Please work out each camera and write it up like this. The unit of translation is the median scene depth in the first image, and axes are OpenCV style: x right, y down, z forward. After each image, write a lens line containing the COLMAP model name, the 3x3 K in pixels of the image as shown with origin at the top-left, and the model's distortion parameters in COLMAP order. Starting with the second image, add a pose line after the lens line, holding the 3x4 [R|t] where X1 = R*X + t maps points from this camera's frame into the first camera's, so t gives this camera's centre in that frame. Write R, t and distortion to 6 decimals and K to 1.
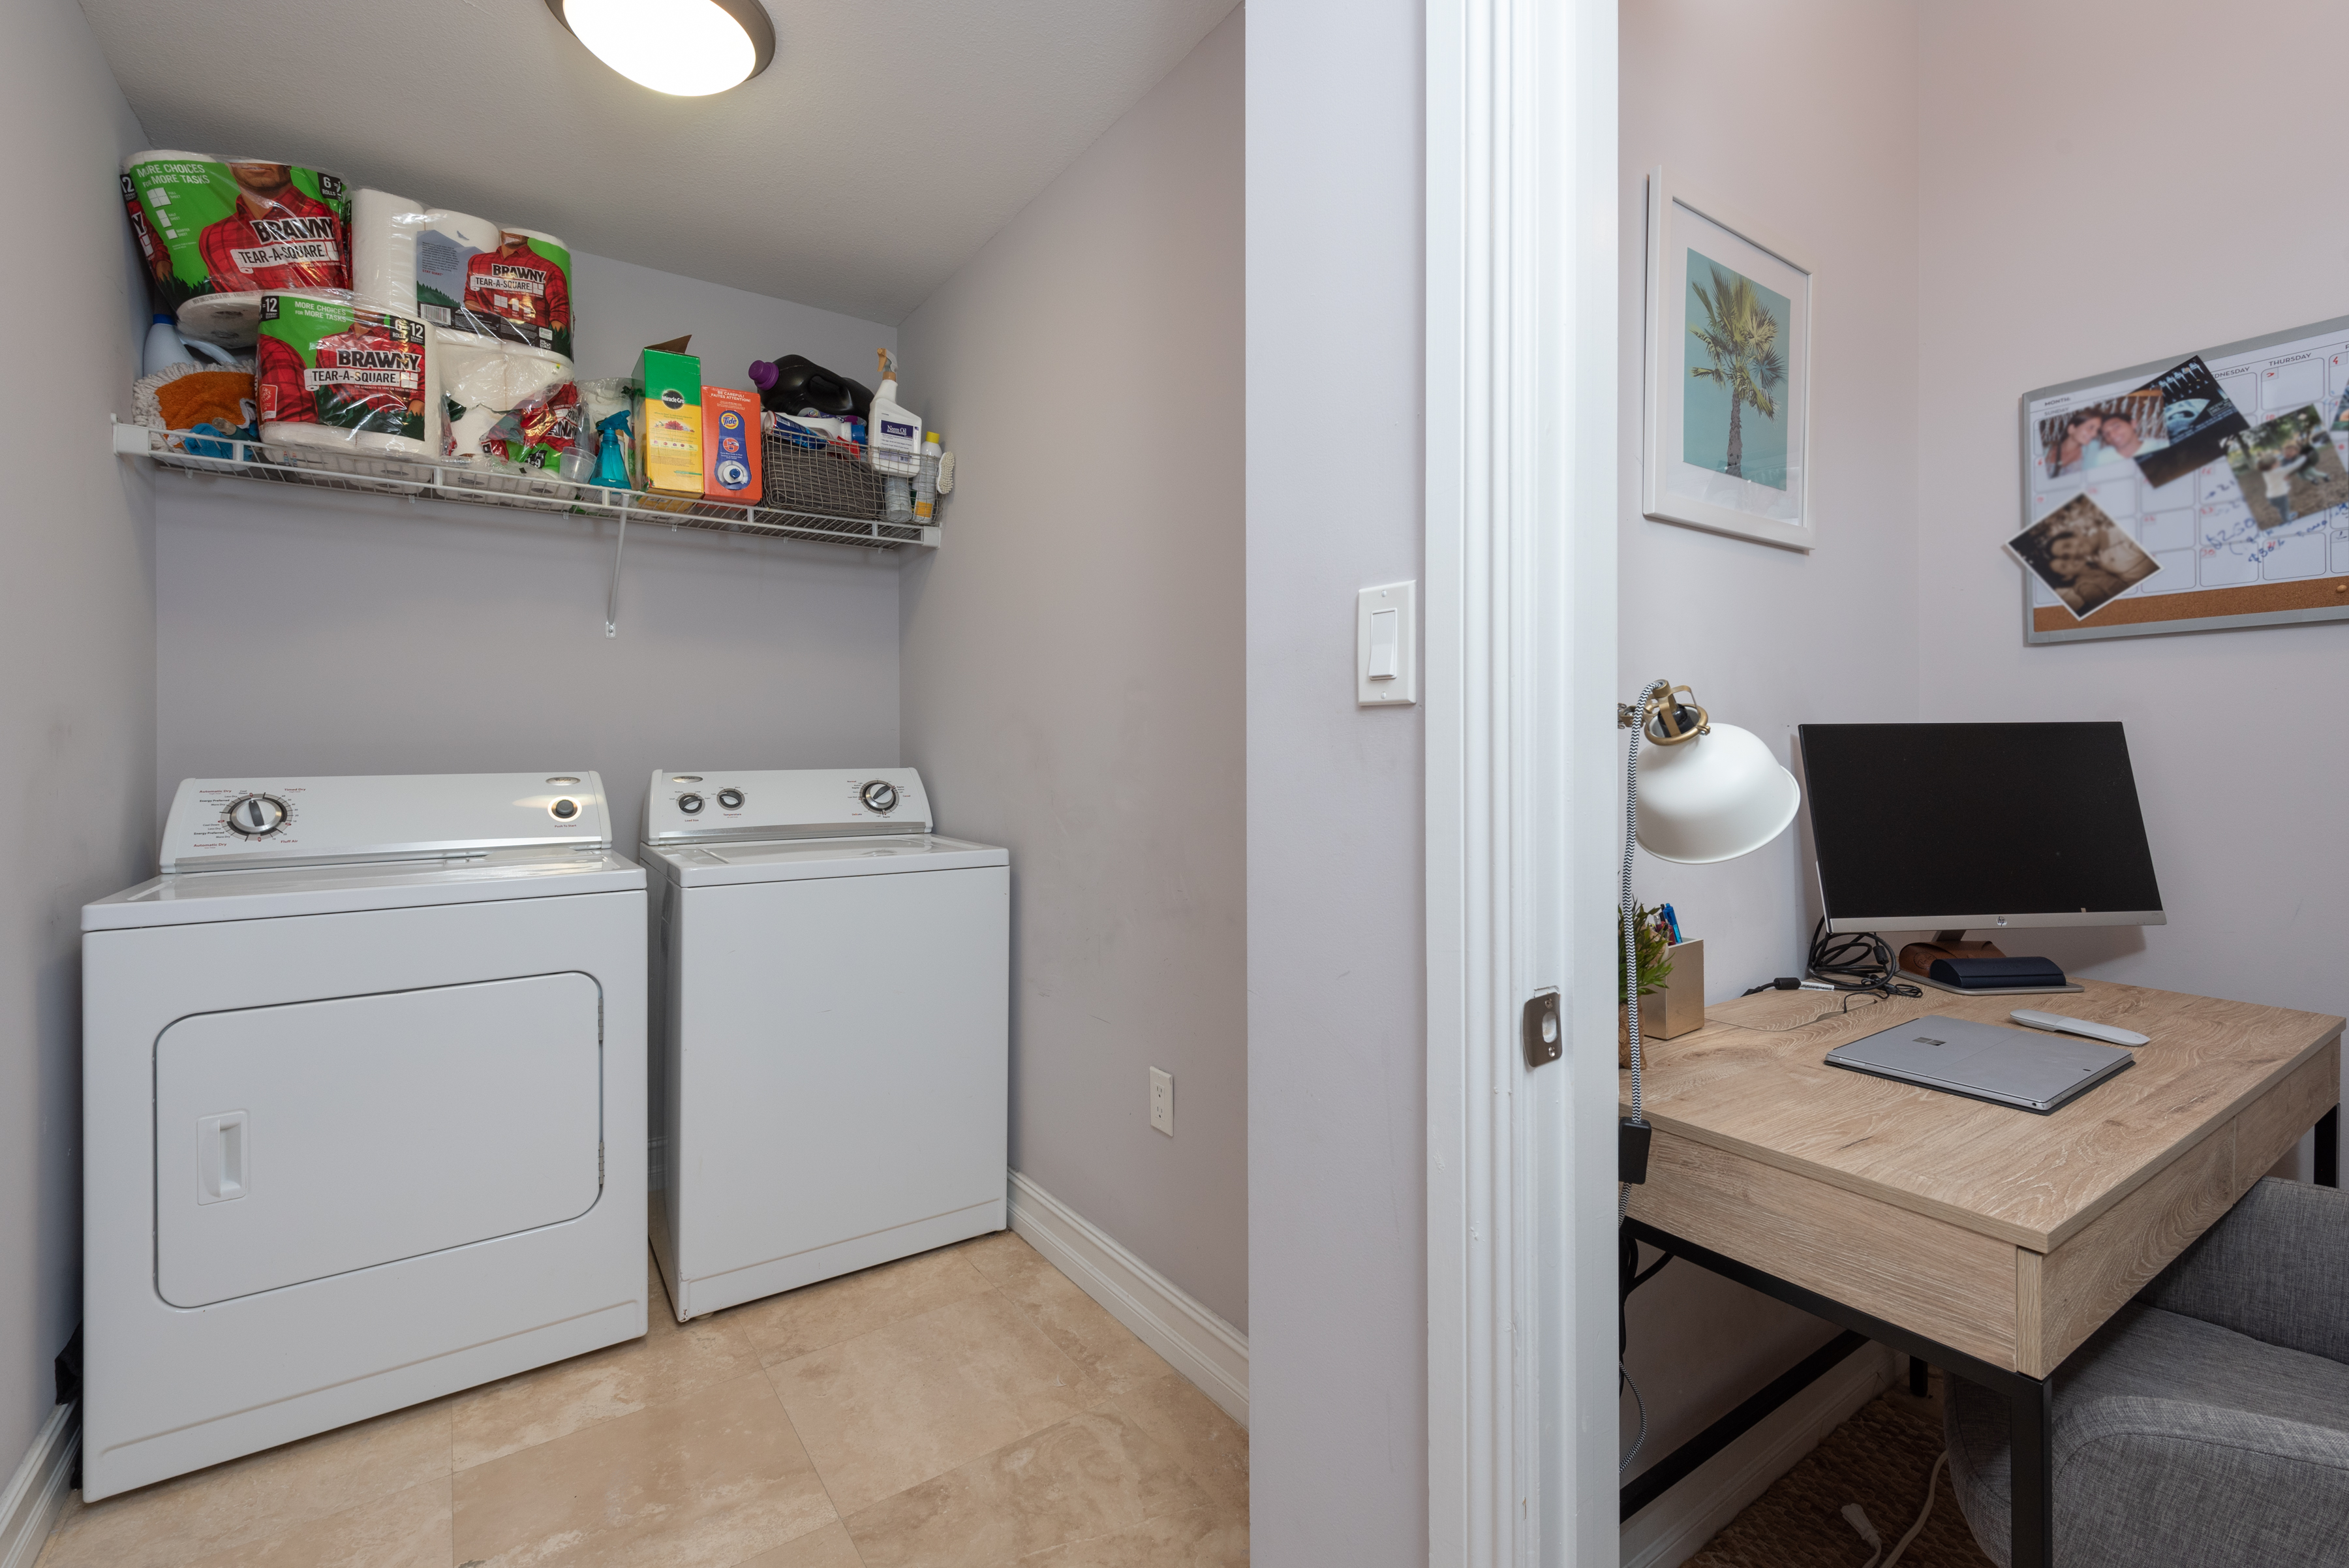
lens RADIAL K [[1020.5, 0, 1168.5], [0, 1020.5, 756.1], [0, 0, 1]] dist [0.002768, 0.000033]
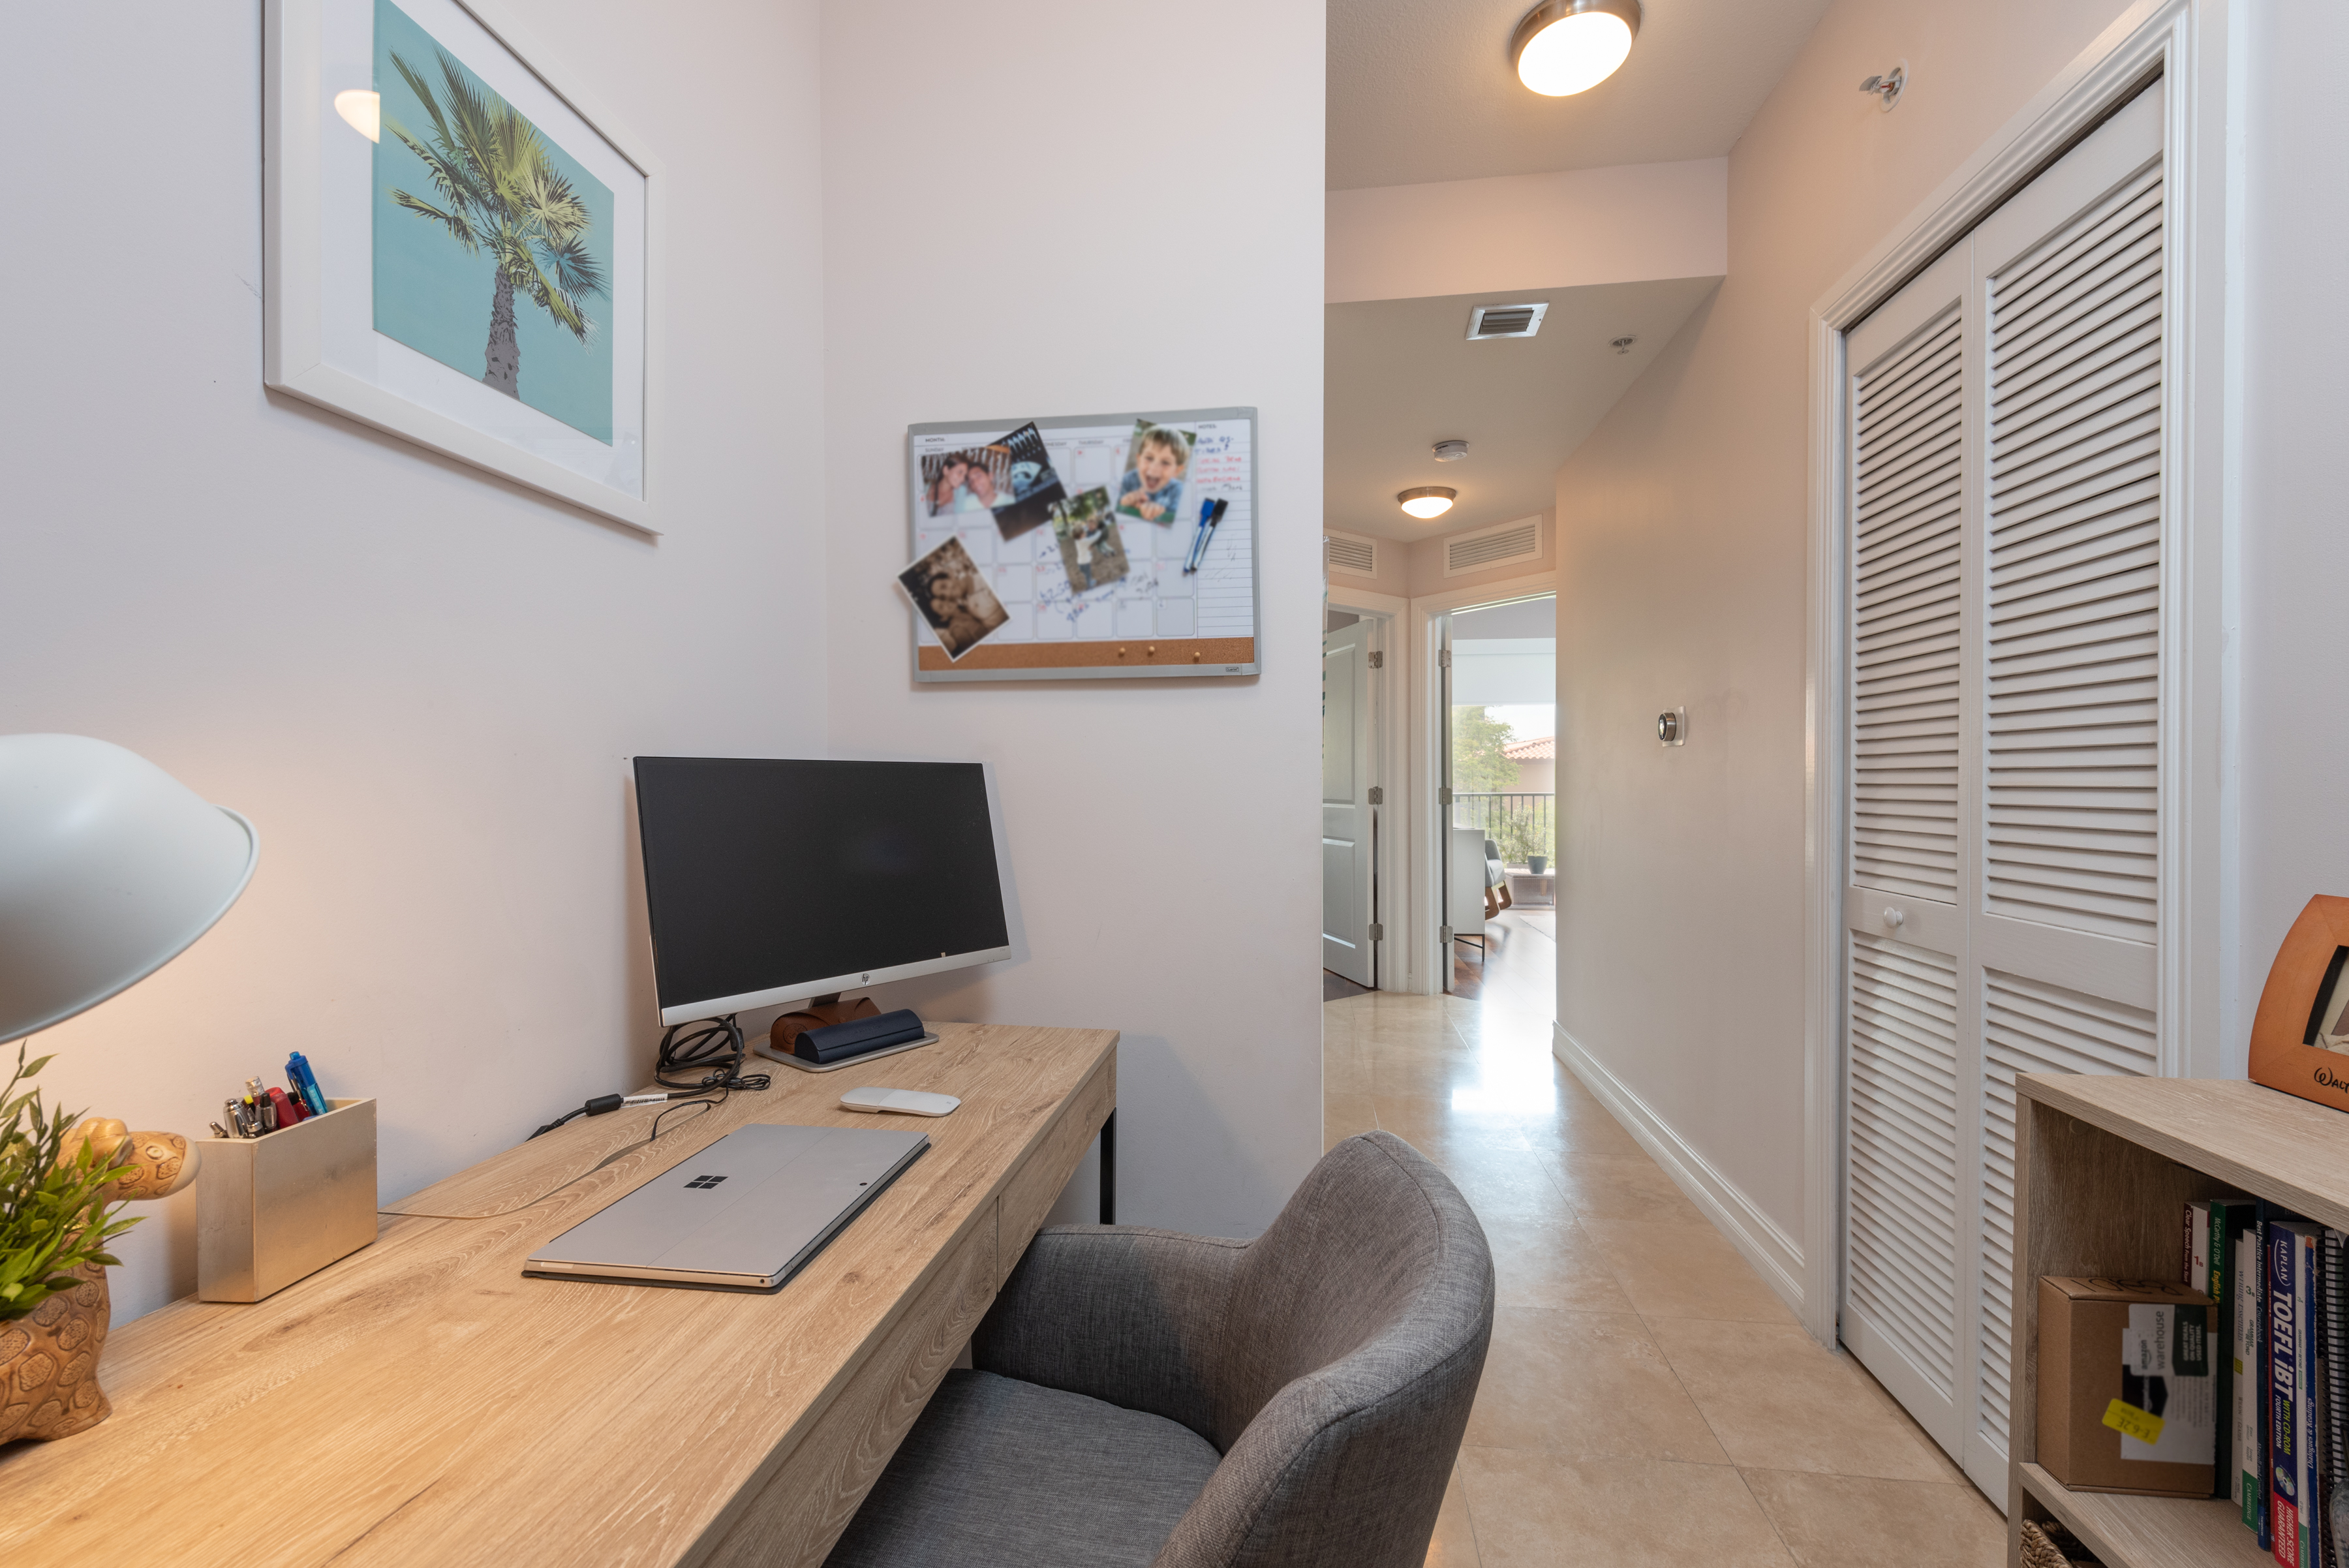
lens RADIAL K [[1008.2, 0, 1174.5], [0, 1008.2, 784.0], [0, 0, 1]] dist [0.002557, -0.000809]
pose [[0.664681, 0.007349, 0.747091, 0.318817], [0.000097, 0.999951, -0.009923, -0.003116], [-0.747127, 0.006668, 0.664647, 0.192490]]
